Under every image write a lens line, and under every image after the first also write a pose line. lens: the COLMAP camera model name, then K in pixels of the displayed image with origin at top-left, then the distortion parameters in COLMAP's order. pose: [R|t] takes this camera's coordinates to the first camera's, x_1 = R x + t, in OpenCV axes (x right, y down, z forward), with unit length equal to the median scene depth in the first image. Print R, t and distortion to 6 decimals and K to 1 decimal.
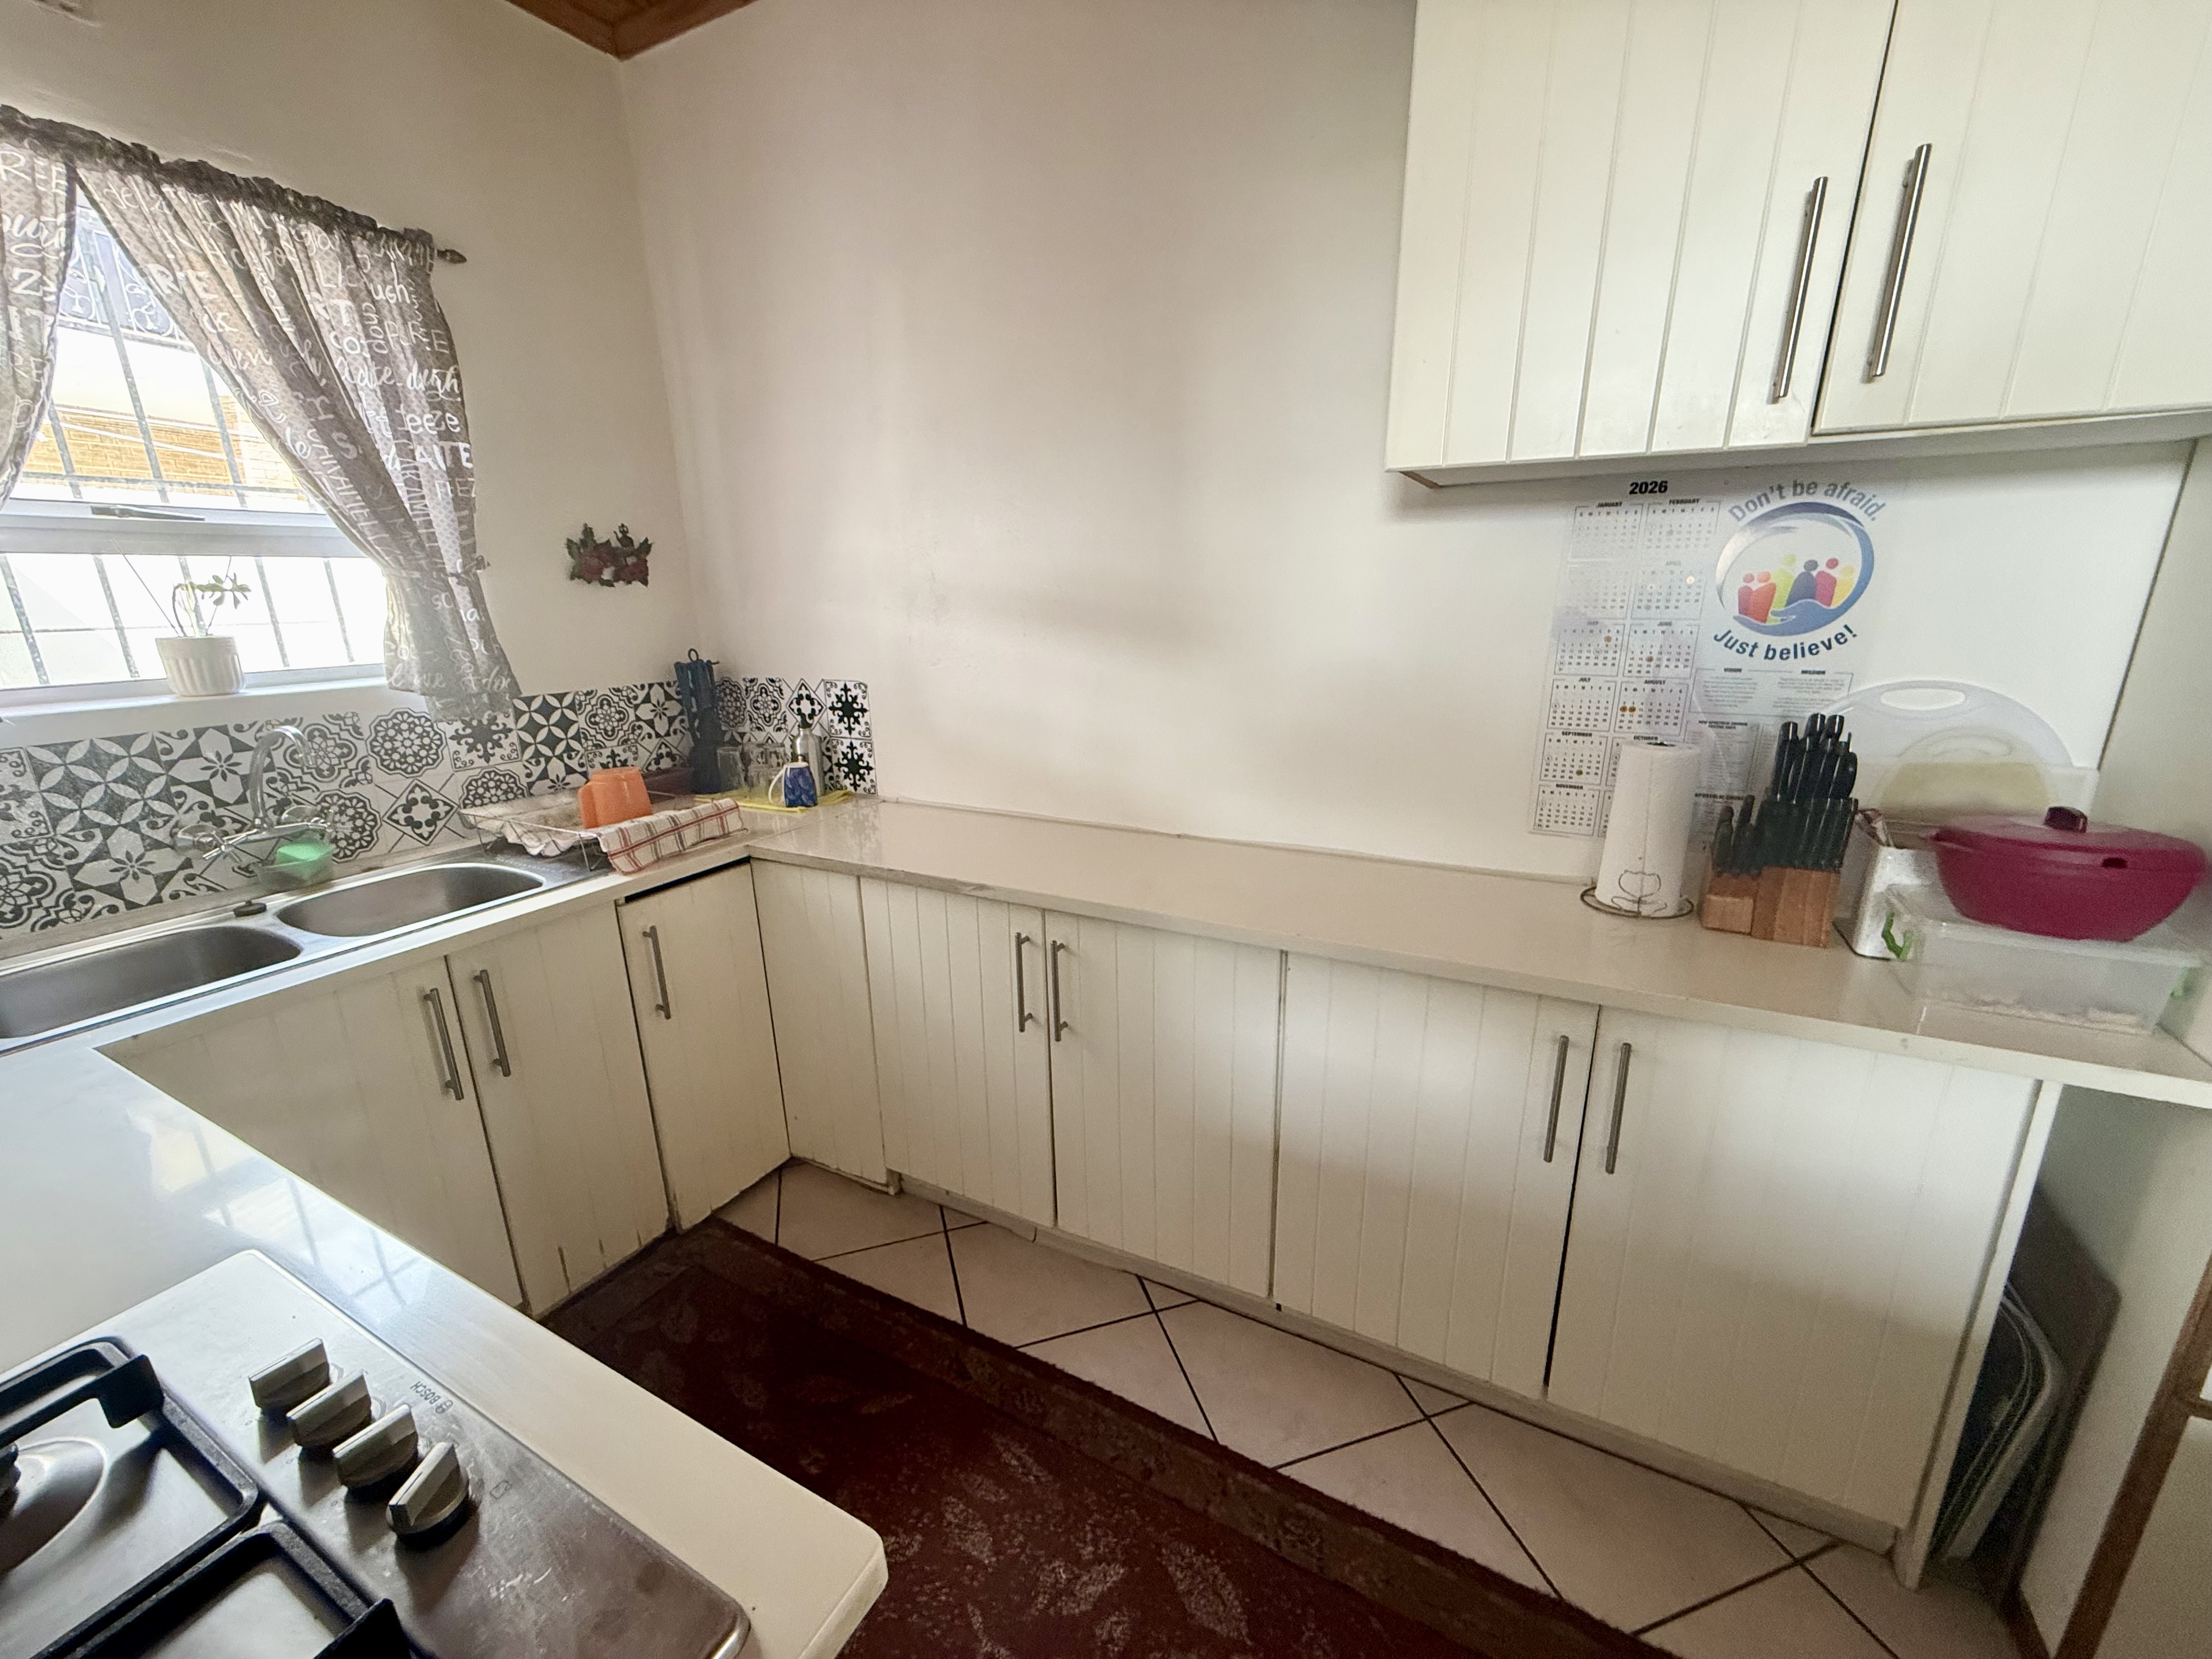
lens RADIAL K [[878.7, 0, 1104.0], [0, 878.7, 833.8], [0, 0, 1]] dist [-0.001275, -0.000969]
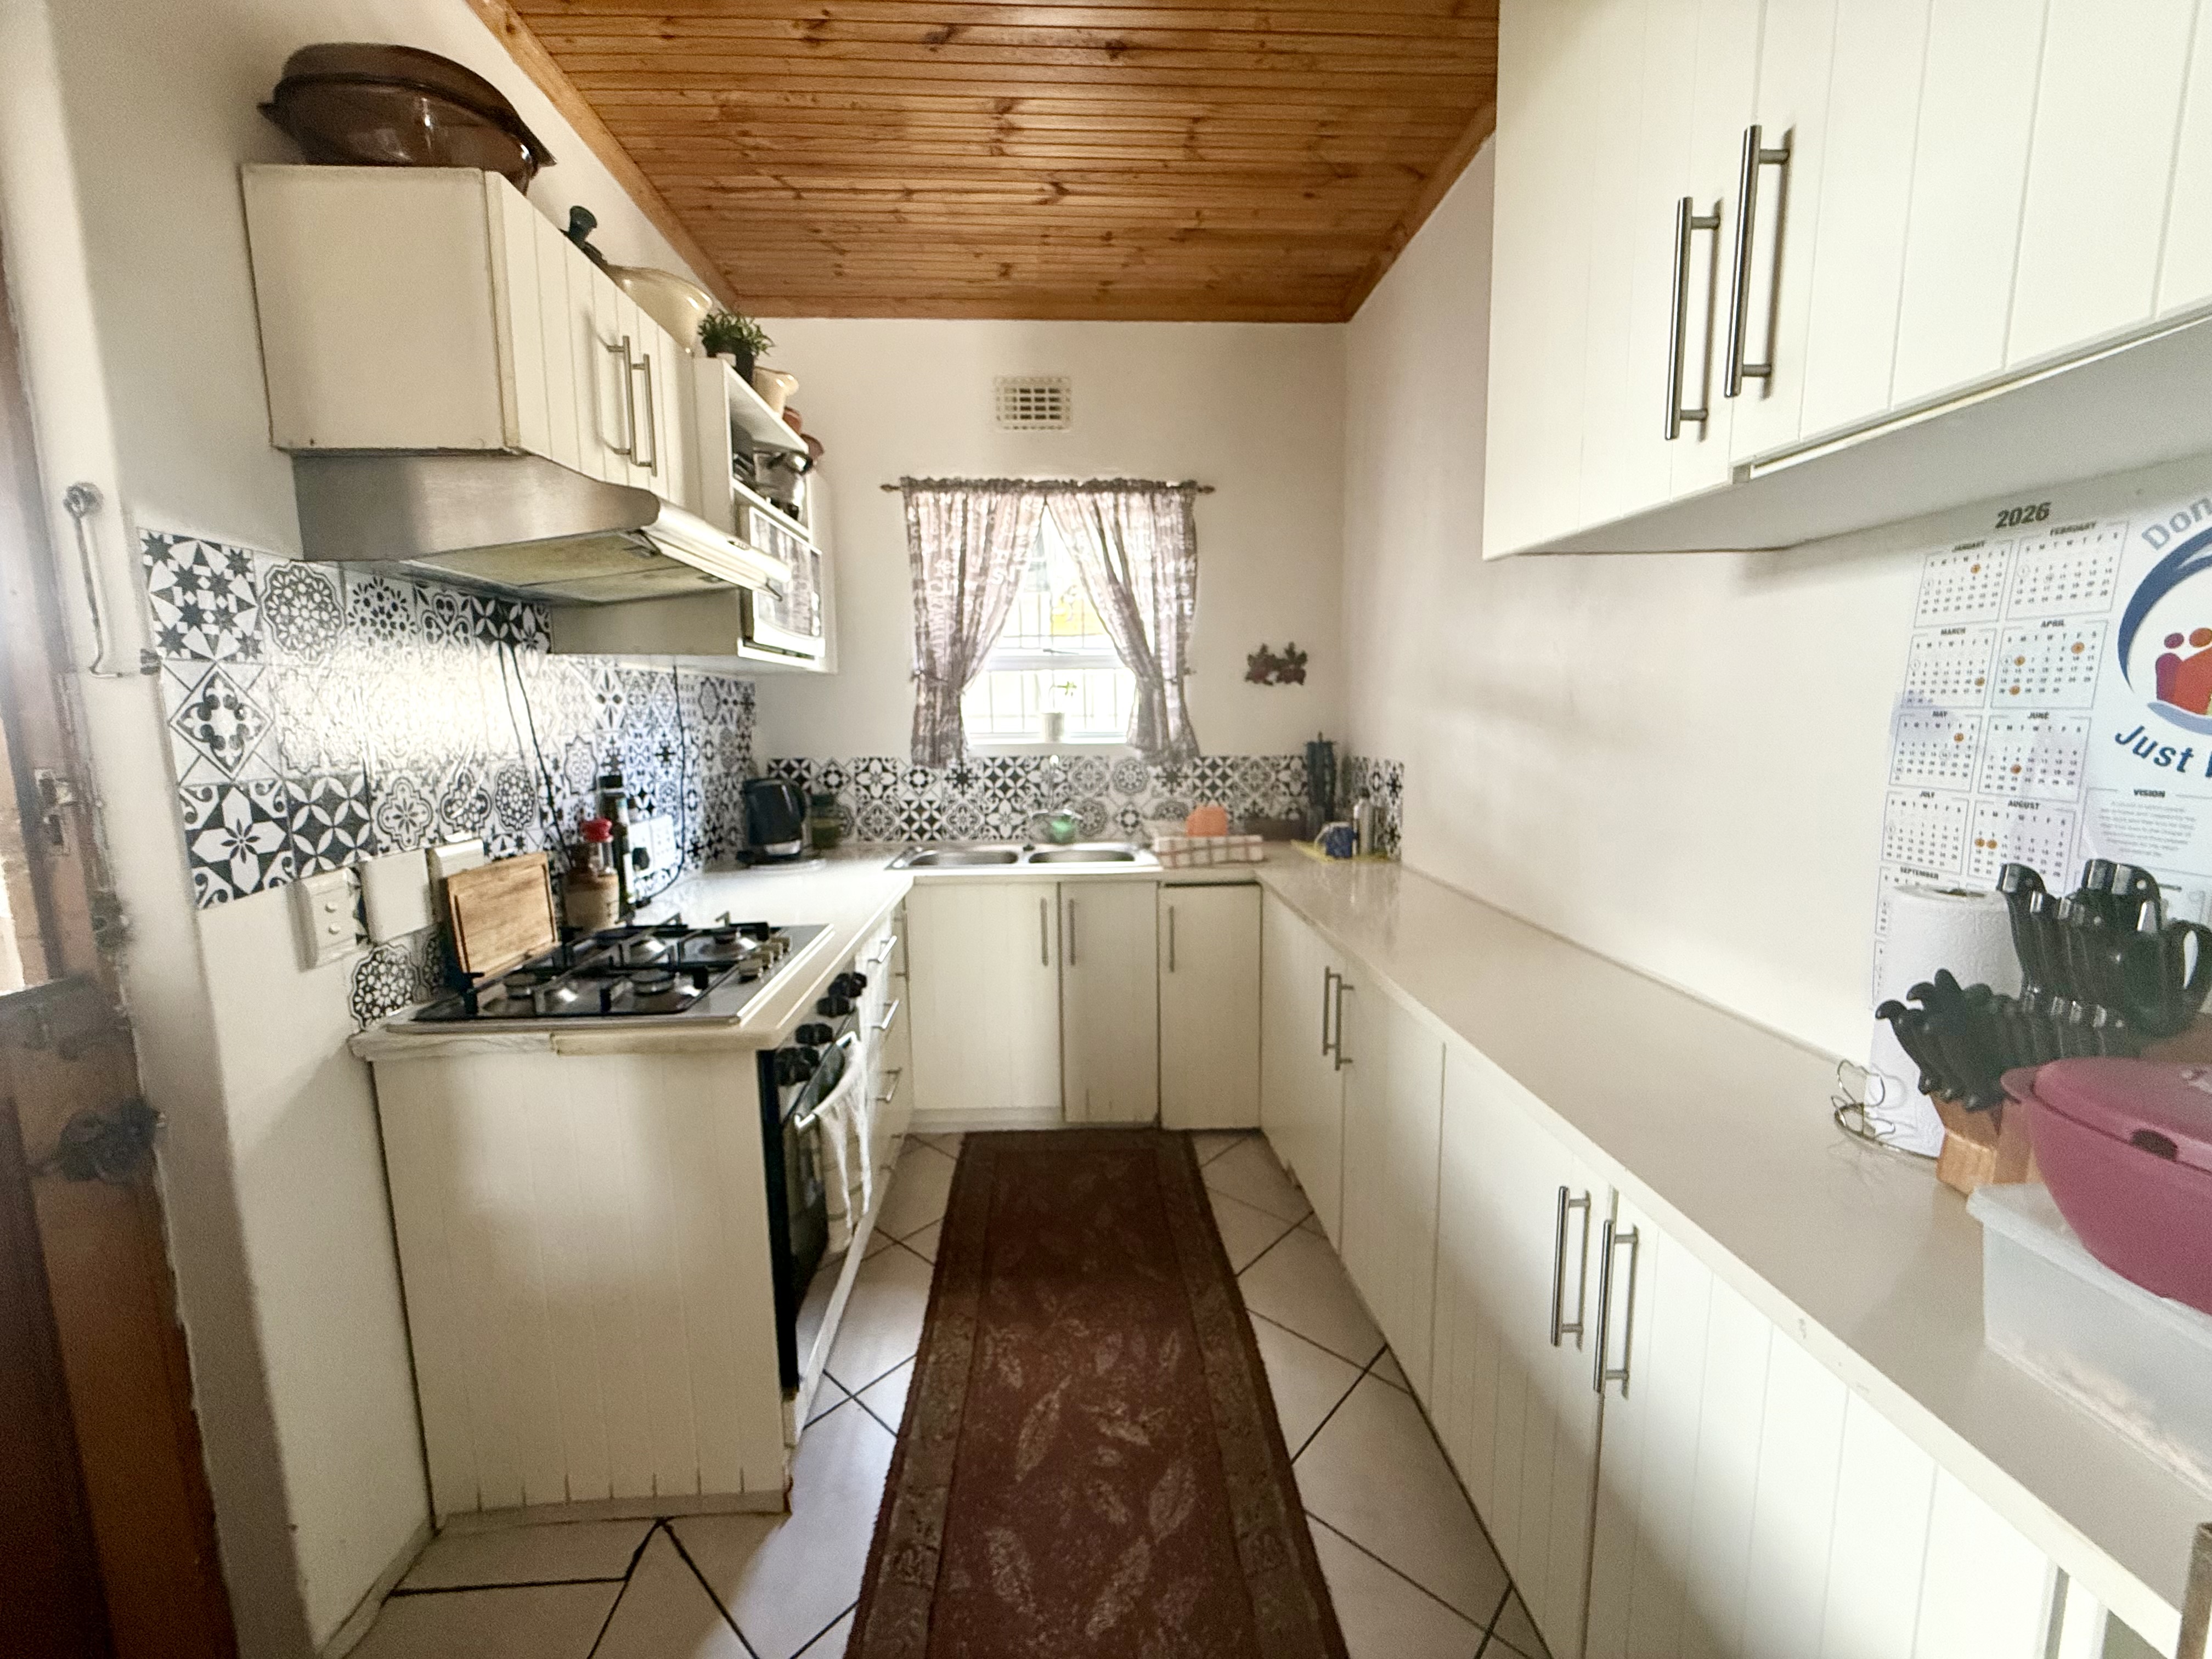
lens RADIAL K [[878.7, 0, 1087.0], [0, 878.7, 833.0], [0, 0, 1]] dist [-0.001275, -0.000969]
pose [[0.501895, 0.131494, -0.854875, 0.690870], [-0.230590, 0.972946, 0.014277, -0.003630], [0.833624, 0.189960, 0.518638, 0.085045]]
